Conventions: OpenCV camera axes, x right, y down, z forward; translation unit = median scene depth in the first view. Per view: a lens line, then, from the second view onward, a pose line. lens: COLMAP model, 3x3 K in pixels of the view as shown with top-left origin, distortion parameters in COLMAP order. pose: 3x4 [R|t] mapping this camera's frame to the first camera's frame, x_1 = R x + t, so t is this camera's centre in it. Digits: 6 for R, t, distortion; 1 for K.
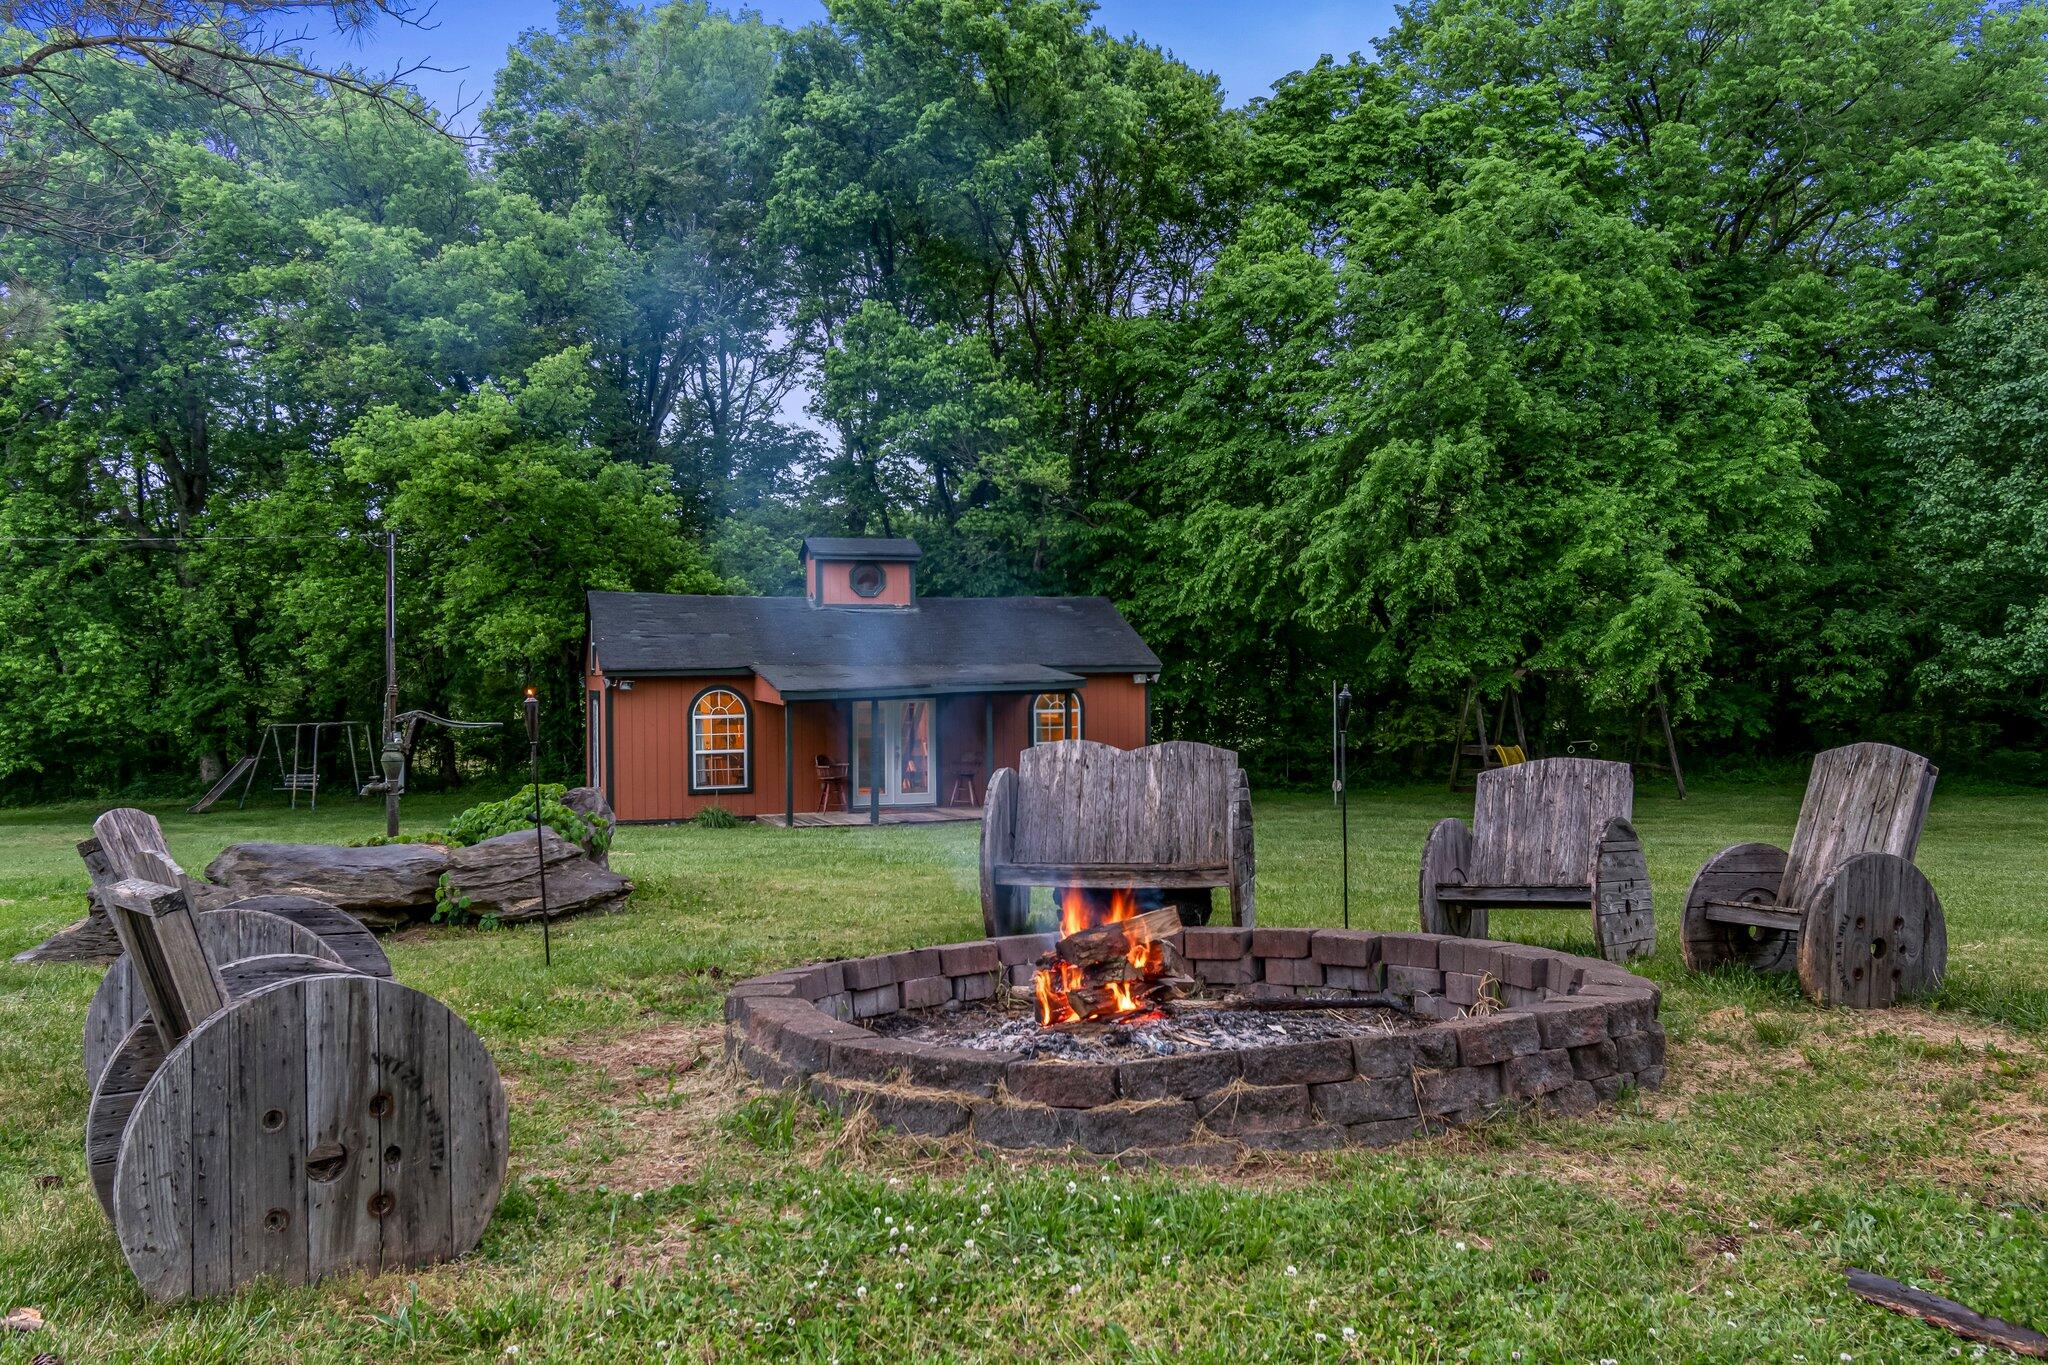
lens RADIAL K [[1562.6, 0, 1024.0], [0, 1562.6, 682.5], [0, 0, 1]] dist [0.001402, -0.003619]
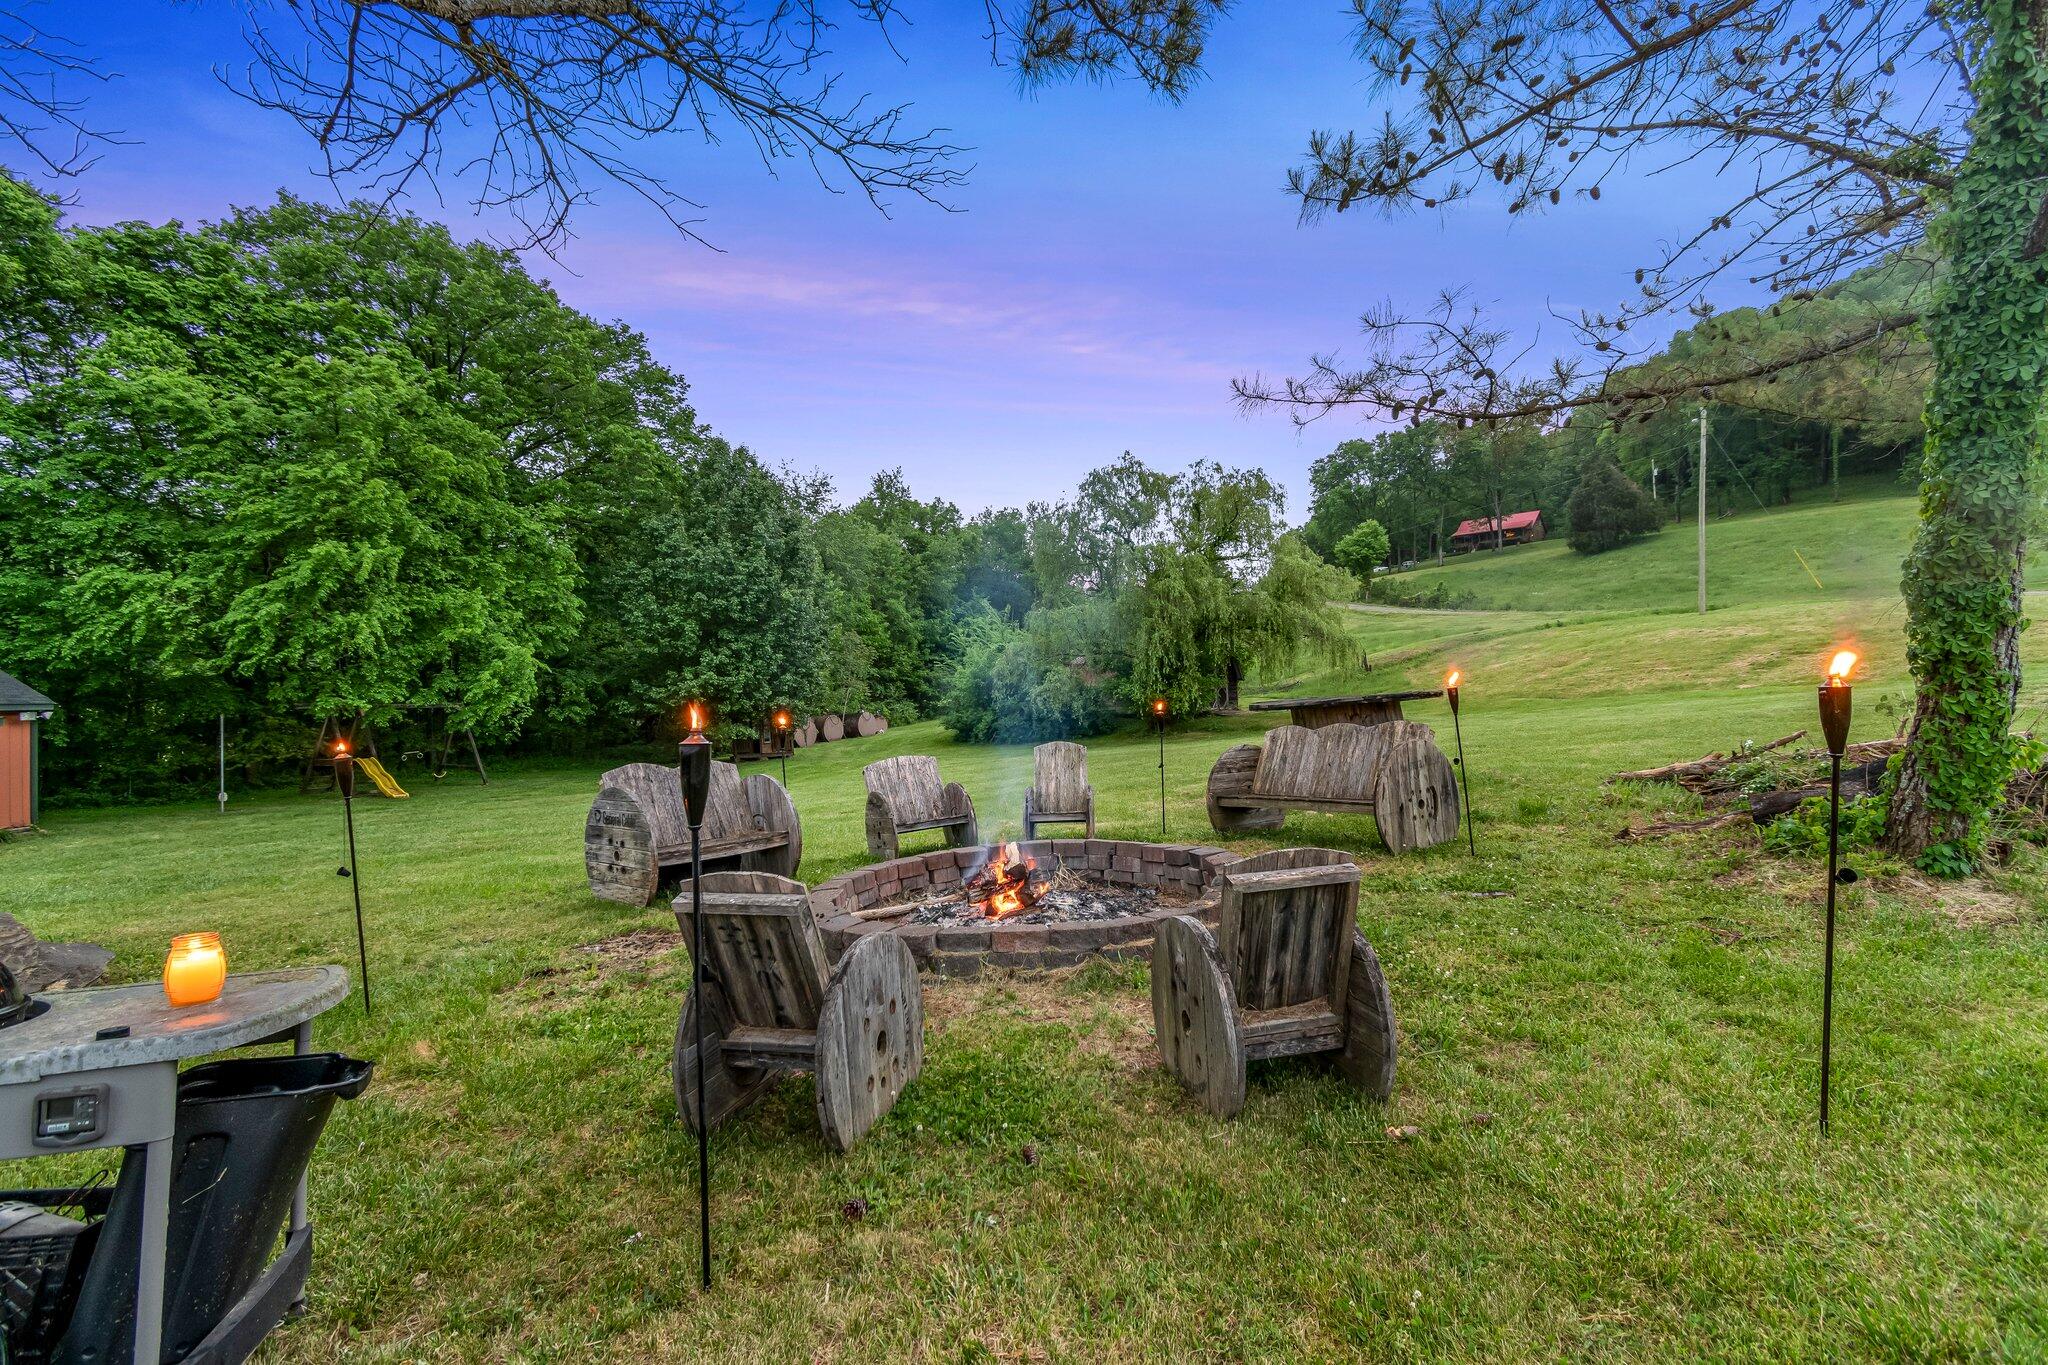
lens RADIAL K [[891.5, 0, 1024.0], [0, 891.5, 682.5], [0, 0, 1]] dist [-0.000781, -0.000004]
pose [[0.466262, 0.016247, 0.884498, -0.156996], [0.009772, 0.999676, -0.023514, -0.004603], [-0.884593, 0.019607, 0.465952, 0.085236]]
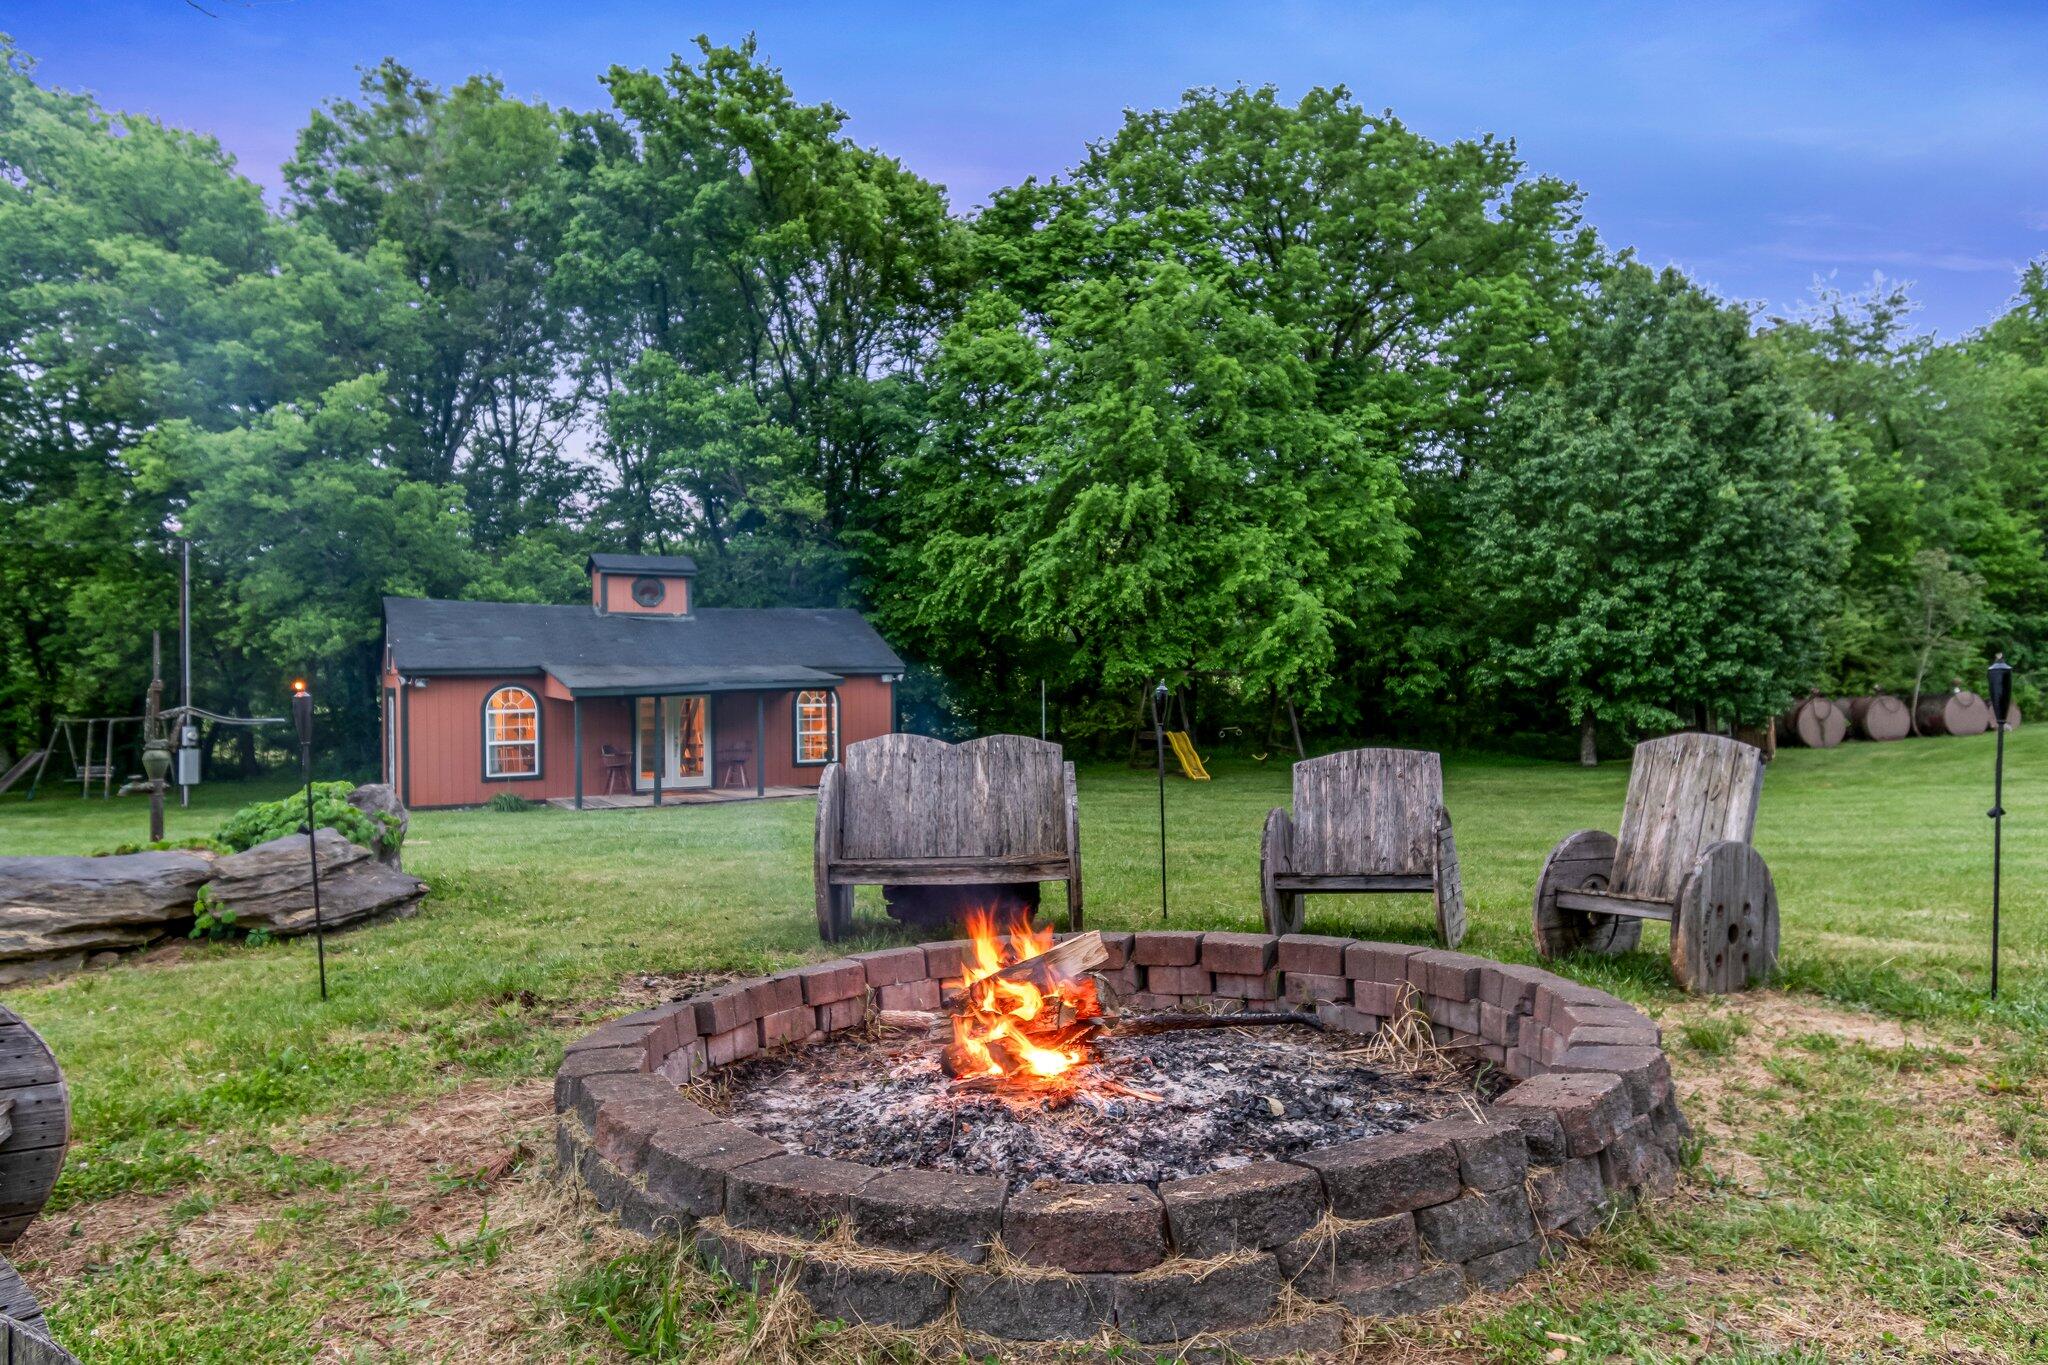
lens RADIAL K [[1230.2, 0, 1024.0], [0, 1230.2, 682.5], [0, 0, 1]] dist [0.001535, -0.002483]
pose [[0.978929, 0.001097, 0.204196, -0.015153], [-0.001075, 0.999999, -0.000218, 0.001064], [-0.204196, -0.000007, 0.978930, 0.060788]]
